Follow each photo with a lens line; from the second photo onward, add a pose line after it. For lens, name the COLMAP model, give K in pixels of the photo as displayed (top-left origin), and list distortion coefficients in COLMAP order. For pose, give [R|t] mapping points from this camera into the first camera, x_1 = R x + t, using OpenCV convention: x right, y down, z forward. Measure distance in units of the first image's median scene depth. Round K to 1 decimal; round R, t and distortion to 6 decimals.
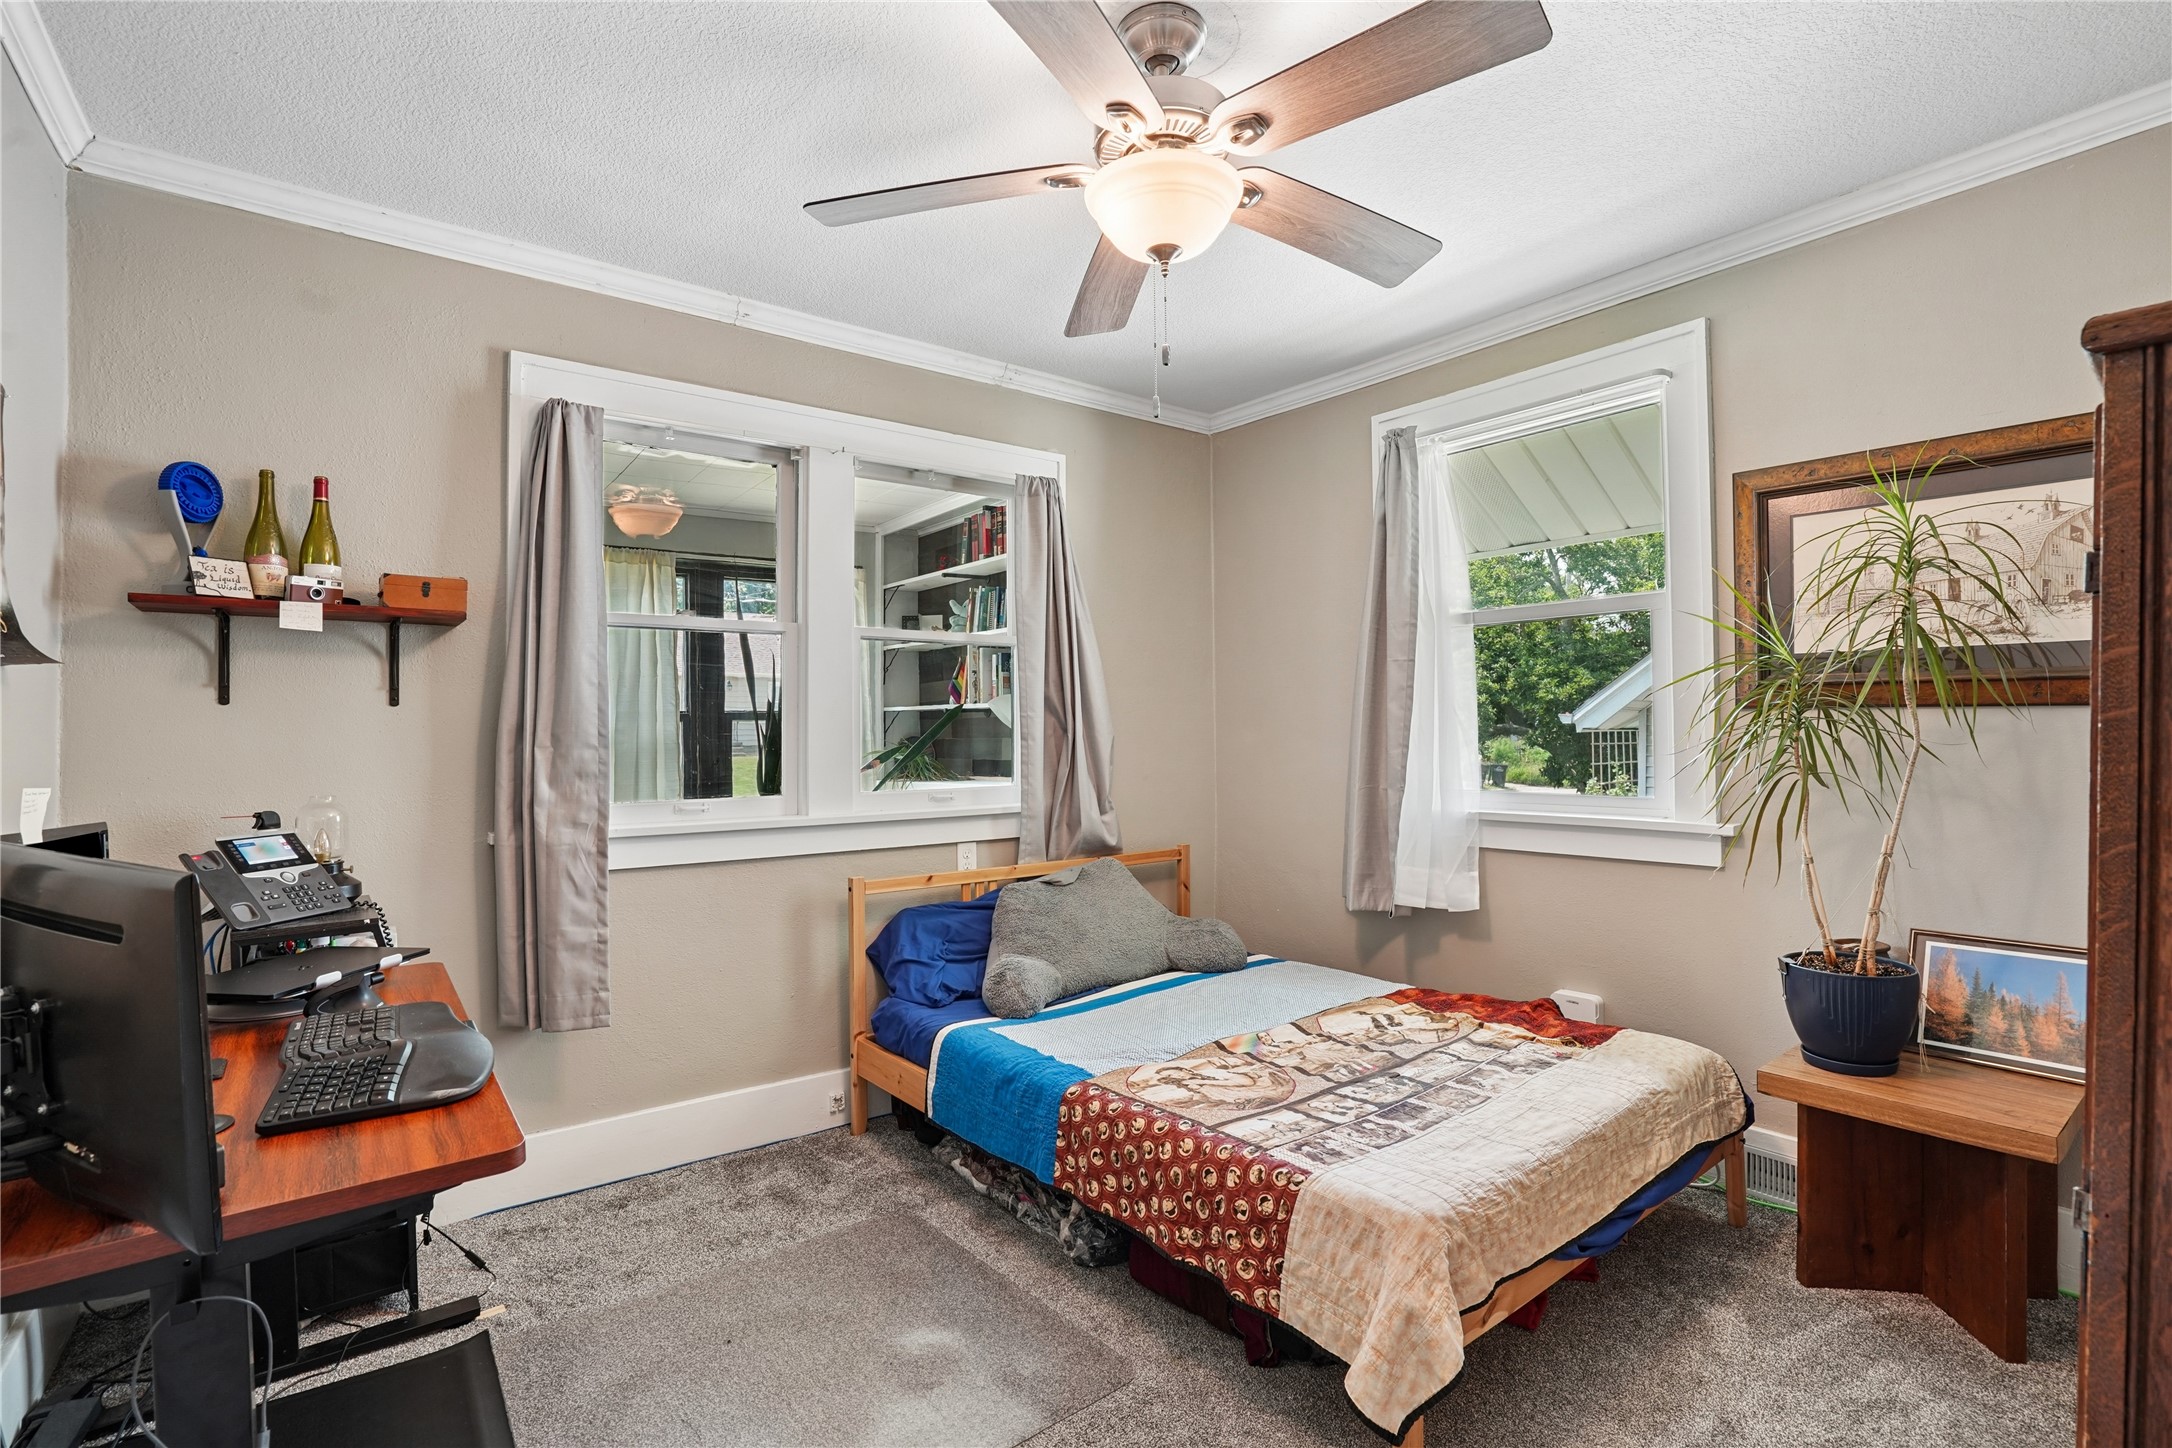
lens RADIAL K [[1015.8, 0, 1084.2], [0, 1015.8, 712.4], [0, 0, 1]] dist [-0.058337, 0.019651]
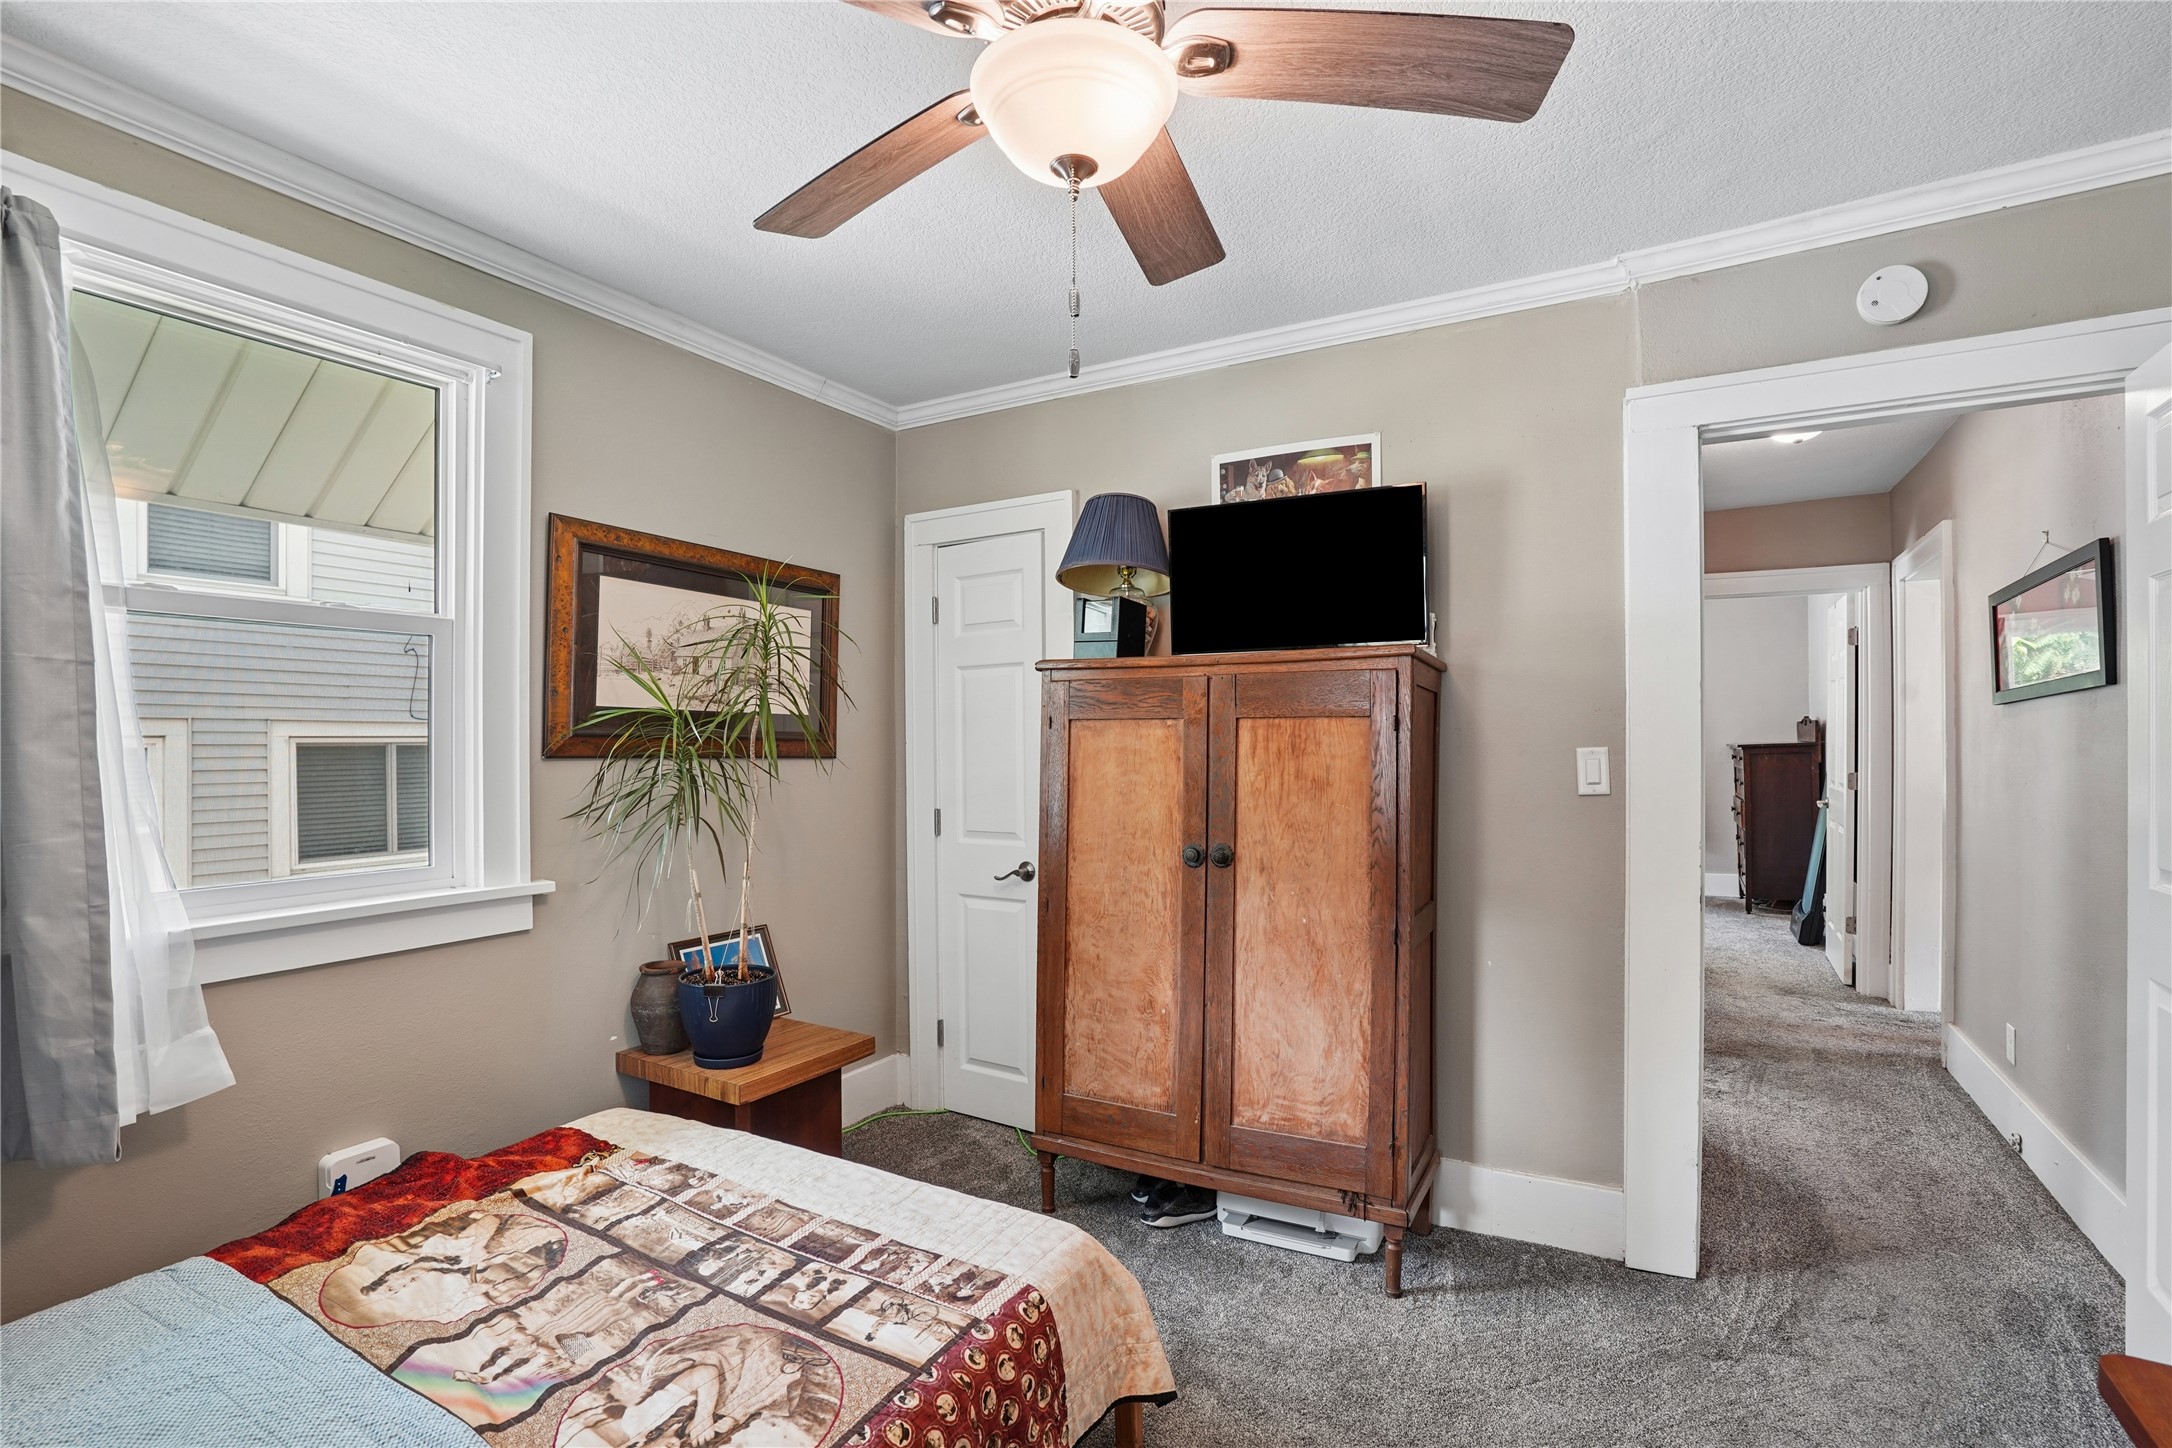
lens RADIAL K [[1015.8, 0, 1084.2], [0, 1015.8, 712.4], [0, 0, 1]] dist [-0.058337, 0.019651]
pose [[-0.393729, 0.041588, 0.918285, -0.496732], [-0.009595, 0.998736, -0.049345, -0.006450], [-0.919176, -0.028239, -0.392832, 1.033239]]
